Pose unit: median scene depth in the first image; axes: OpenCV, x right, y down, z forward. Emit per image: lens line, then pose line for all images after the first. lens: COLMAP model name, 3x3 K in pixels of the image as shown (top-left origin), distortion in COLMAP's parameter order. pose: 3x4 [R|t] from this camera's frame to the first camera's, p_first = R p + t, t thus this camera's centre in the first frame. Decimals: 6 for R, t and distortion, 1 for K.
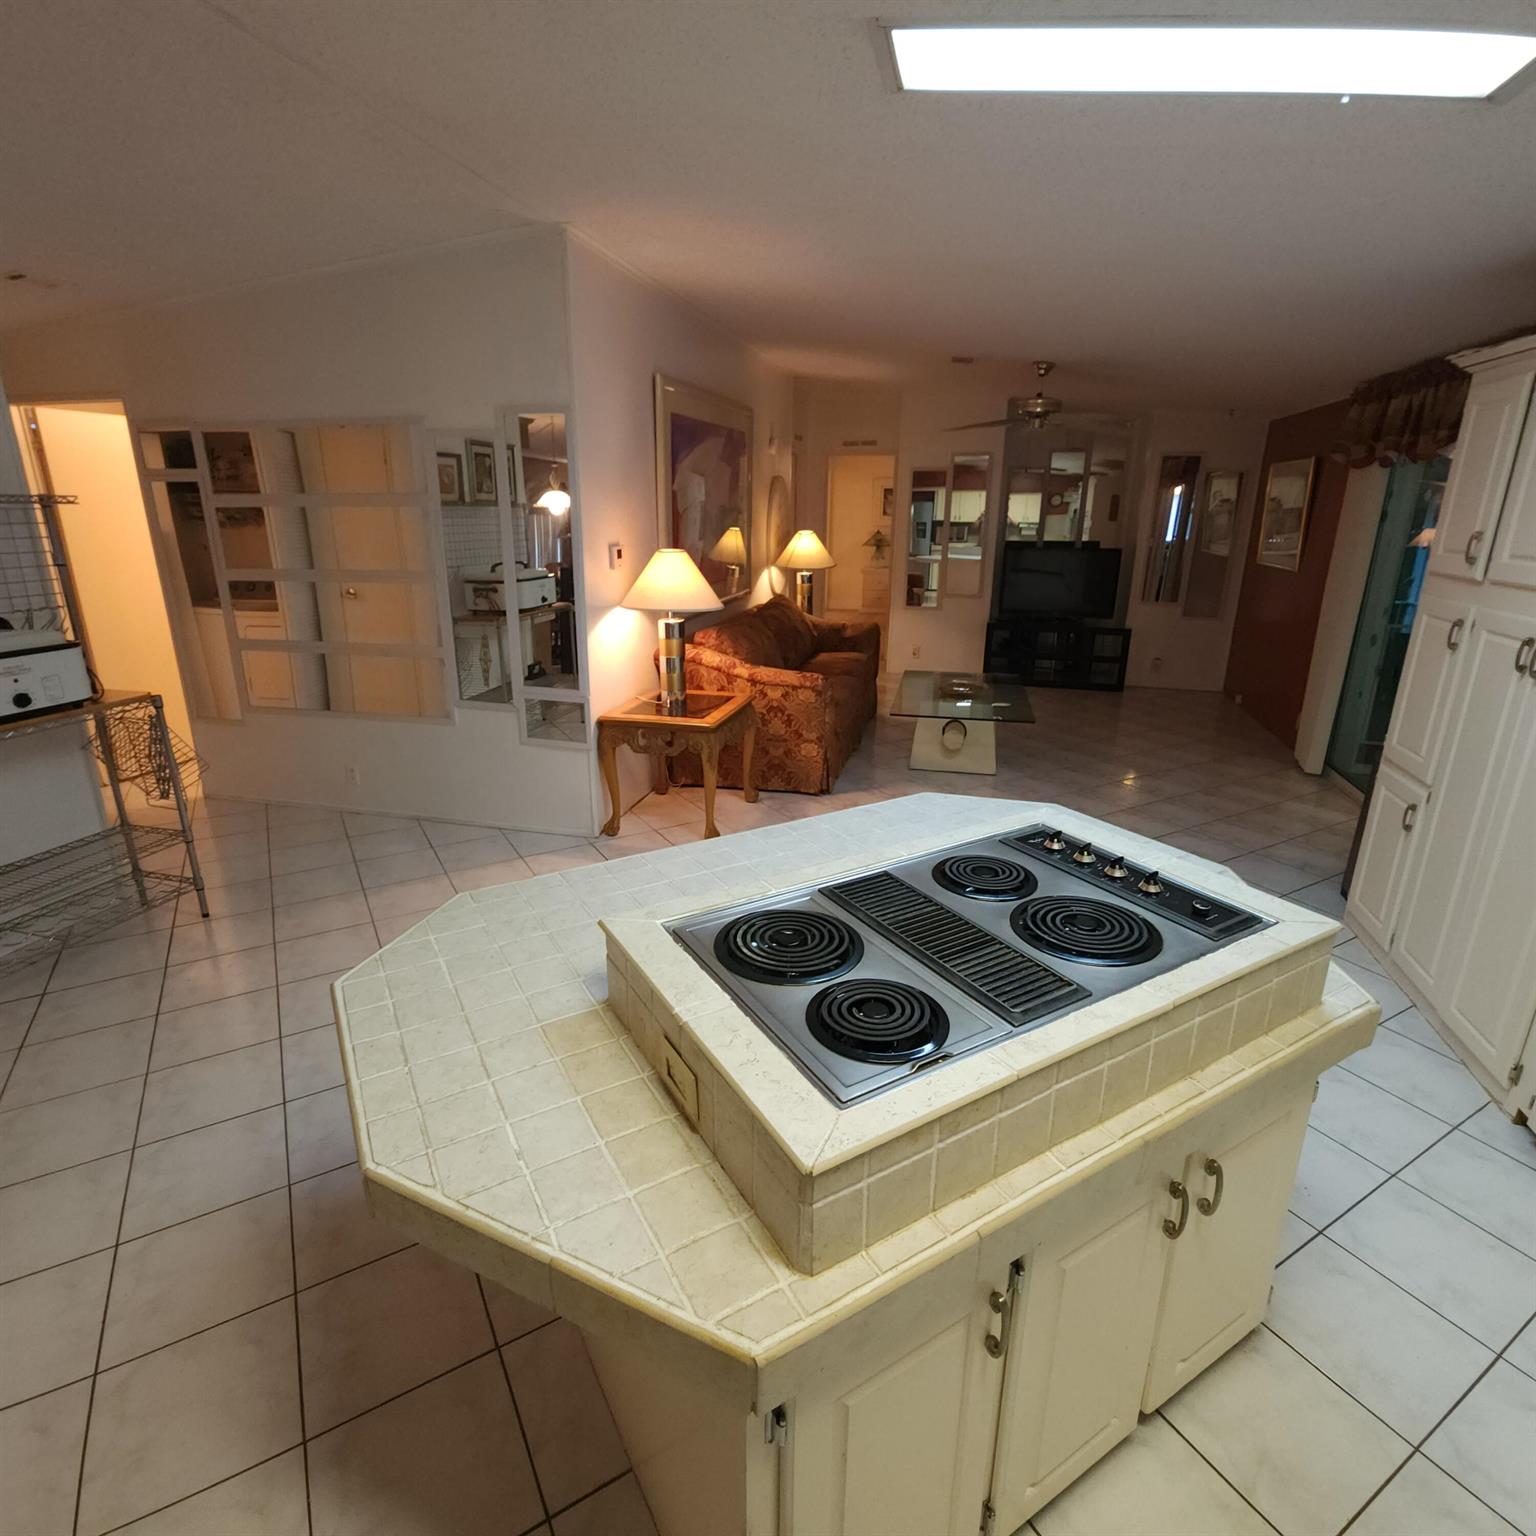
lens RADIAL K [[835.9, 0, 767.2], [0, 835.9, 763.8], [0, 0, 1]] dist [-0.000623, -0.000728]
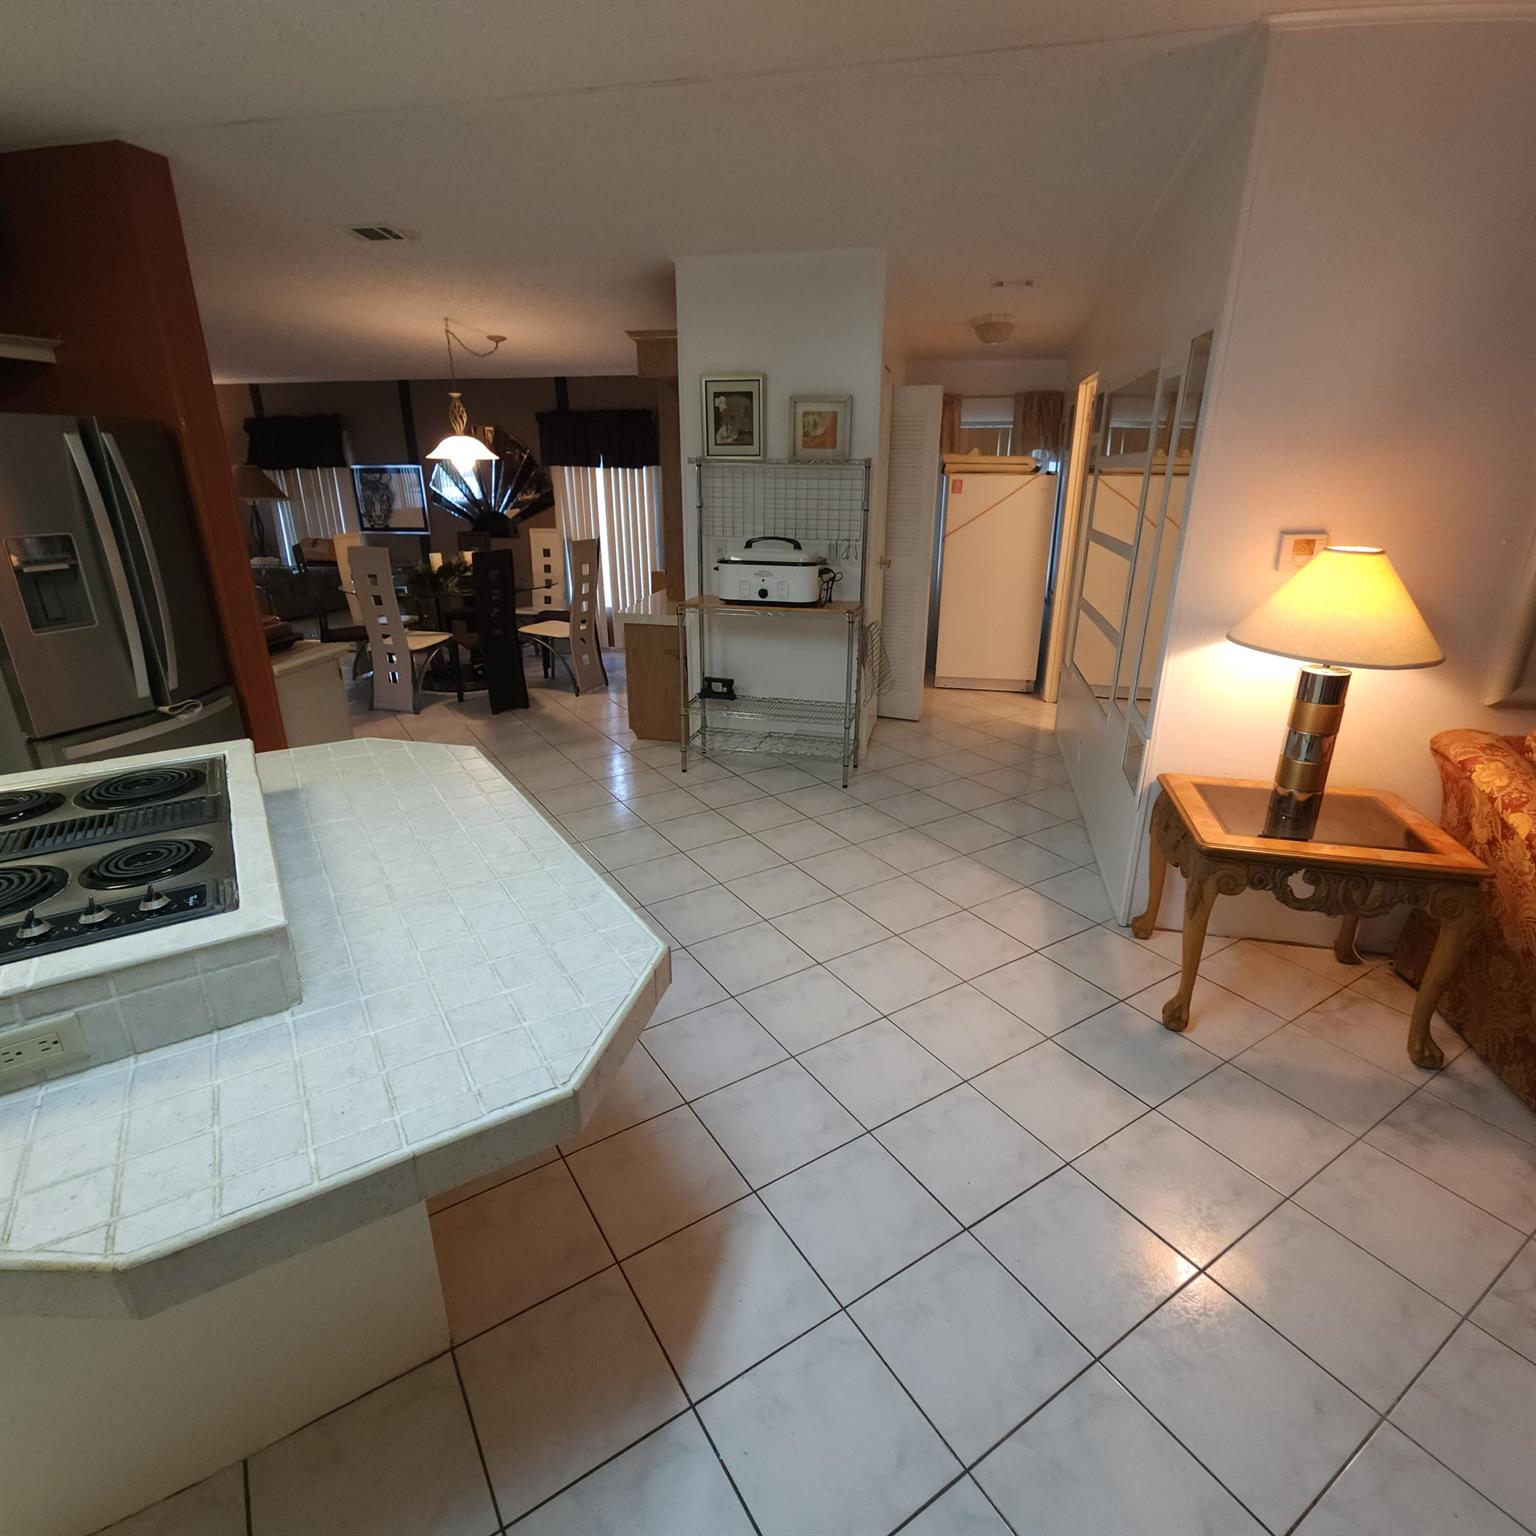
lens RADIAL K [[825.7, 0, 768.0], [0, 825.7, 768.0], [0, 0, 1]] dist [-0.006150, -0.001735]
pose [[0.029072, 0.339290, -0.940232, 0.338787], [-0.296793, 0.901140, 0.316006, -0.139844], [0.954499, 0.269868, 0.126897, 0.463832]]
